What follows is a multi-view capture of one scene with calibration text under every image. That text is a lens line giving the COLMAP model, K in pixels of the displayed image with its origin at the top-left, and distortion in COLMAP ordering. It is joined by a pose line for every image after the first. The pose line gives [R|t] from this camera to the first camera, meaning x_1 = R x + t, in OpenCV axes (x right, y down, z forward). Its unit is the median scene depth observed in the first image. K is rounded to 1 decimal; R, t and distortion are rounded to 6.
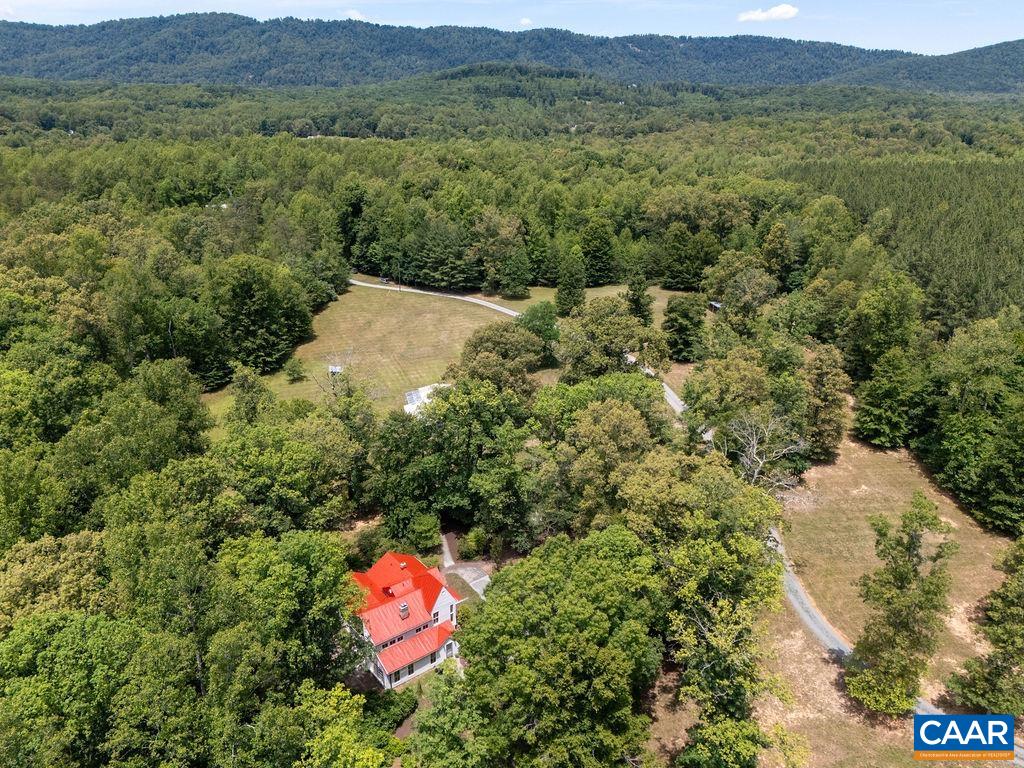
lens RADIAL K [[748.8, 0, 507.7], [0, 748.8, 378.9], [0, 0, 1]] dist [0.079717, -0.073345]
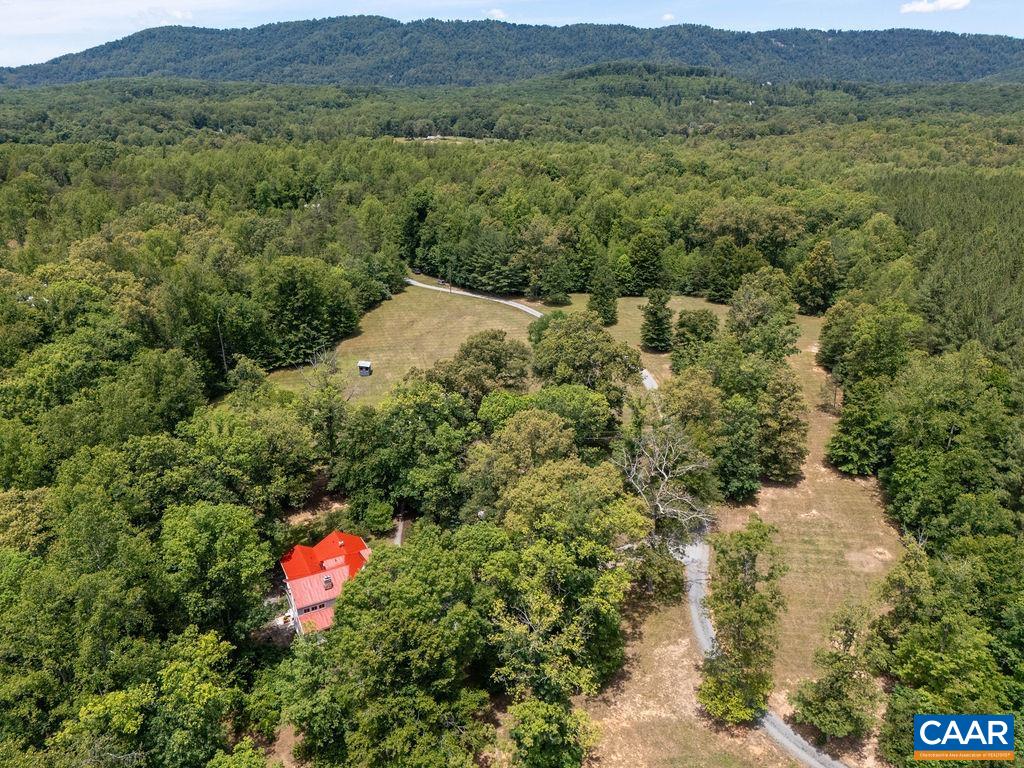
lens RADIAL K [[748.8, 0, 507.7], [0, 748.8, 378.9], [0, 0, 1]] dist [0.079717, -0.073345]
pose [[0.985896, 0.059980, -0.156242, 0.105322], [-0.059461, 0.998199, 0.008000, -0.008941], [0.156440, 0.001403, 0.987686, -0.030640]]
